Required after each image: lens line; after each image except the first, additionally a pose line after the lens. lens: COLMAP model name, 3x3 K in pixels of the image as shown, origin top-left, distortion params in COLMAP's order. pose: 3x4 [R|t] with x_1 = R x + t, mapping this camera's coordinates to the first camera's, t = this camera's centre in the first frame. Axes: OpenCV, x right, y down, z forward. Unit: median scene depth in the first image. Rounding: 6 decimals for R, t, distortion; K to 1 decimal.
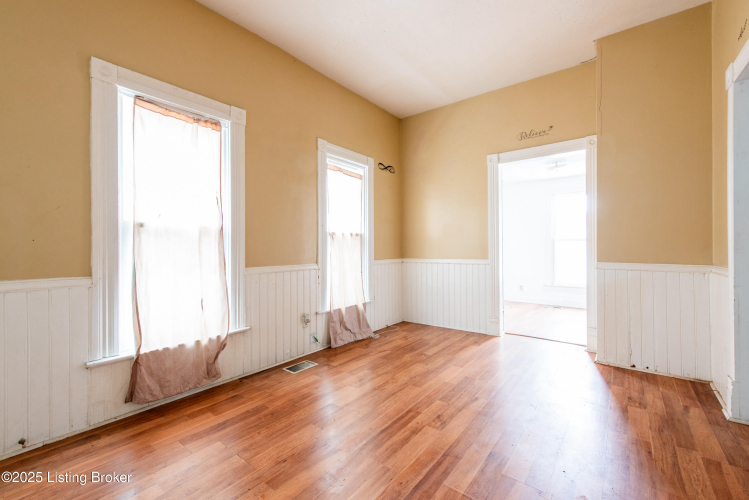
lens RADIAL K [[312.6, 0, 370.0], [0, 312.6, 245.2], [0, 0, 1]] dist [0.011632, -0.001067]
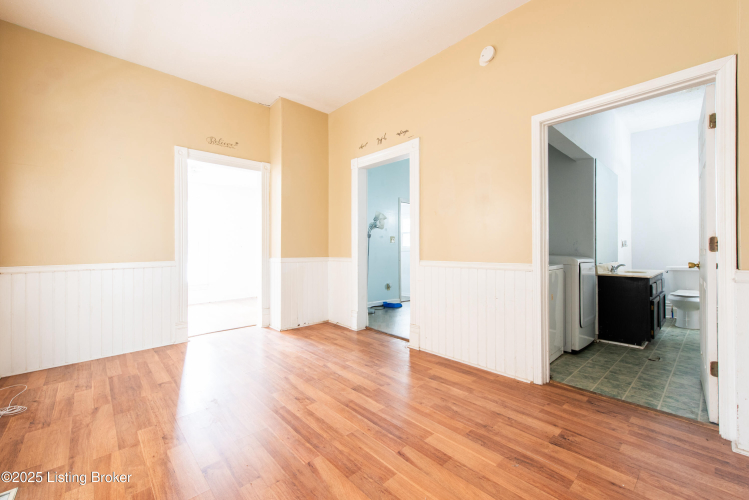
lens RADIAL K [[312.6, 0, 373.9], [0, 312.6, 246.9], [0, 0, 1]] dist [0.011632, -0.001067]
pose [[0.147225, 0.006976, 0.989078, -0.715637], [-0.001119, 0.999976, -0.006886, 0.018006], [-0.989102, -0.000093, 0.147230, 0.490994]]
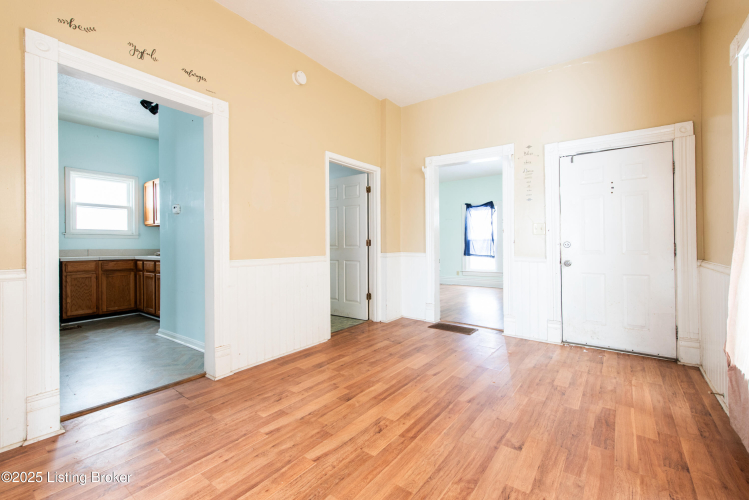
lens RADIAL K [[324.2, 0, 374.2], [0, 324.2, 247.5], [0, 0, 1]] dist [0.013153, 0.000049]
pose [[-0.999262, 0.009369, -0.037246, 0.226911], [0.008987, 0.999905, 0.010412, 0.015102], [0.037340, 0.010069, -0.999252, 1.645157]]
